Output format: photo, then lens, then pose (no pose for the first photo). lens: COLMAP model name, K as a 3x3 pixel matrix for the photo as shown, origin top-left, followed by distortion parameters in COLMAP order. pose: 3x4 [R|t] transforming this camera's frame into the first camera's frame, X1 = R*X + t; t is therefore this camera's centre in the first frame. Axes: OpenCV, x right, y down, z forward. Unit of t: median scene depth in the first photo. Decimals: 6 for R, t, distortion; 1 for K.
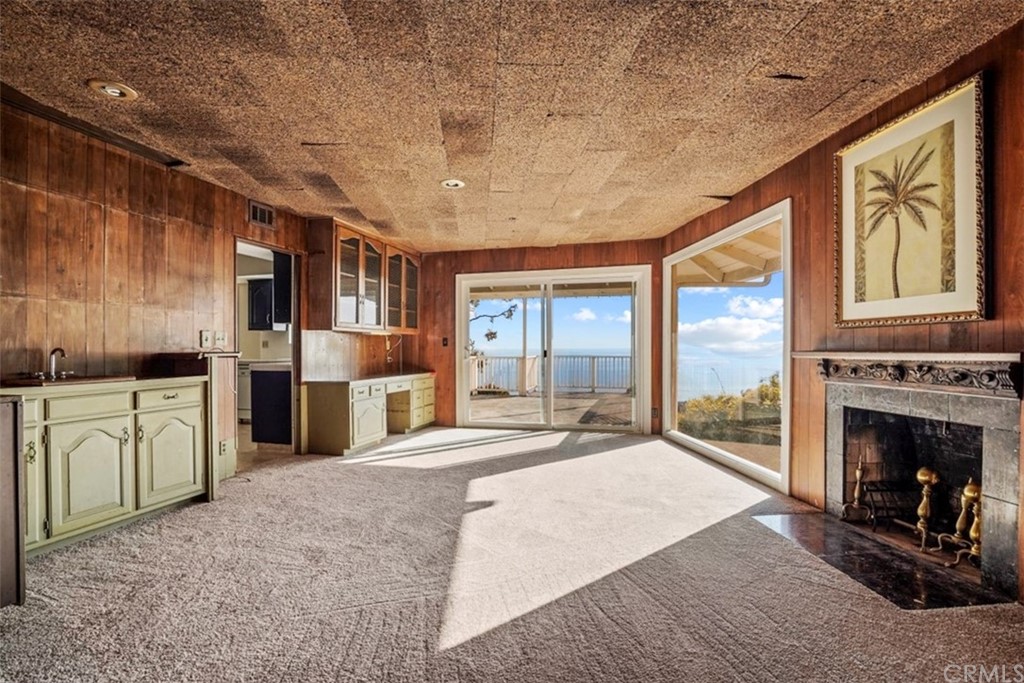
lens RADIAL K [[524.3, 0, 513.4], [0, 524.3, 347.0], [0, 0, 1]] dist [-0.000787, -0.000710]
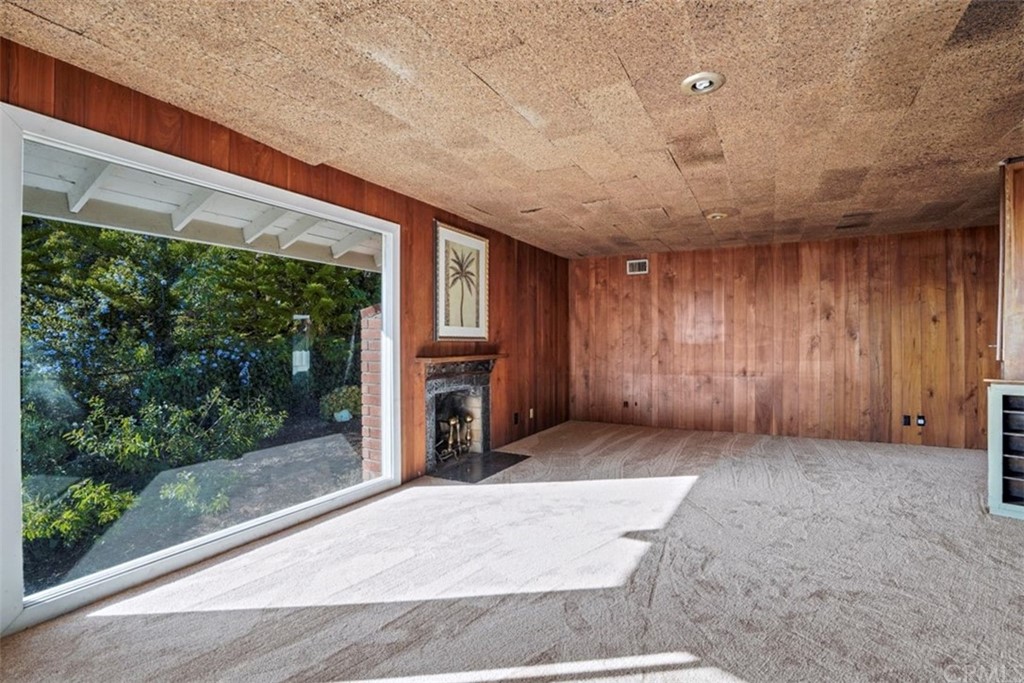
lens RADIAL K [[524.3, 0, 516.1], [0, 524.3, 340.3], [0, 0, 1]] dist [-0.000787, -0.000710]
pose [[-0.865211, 0.003841, 0.501393, -0.339539], [0.003391, 0.999993, -0.001809, -0.039089], [-0.501396, 0.000135, -0.865218, 2.379217]]
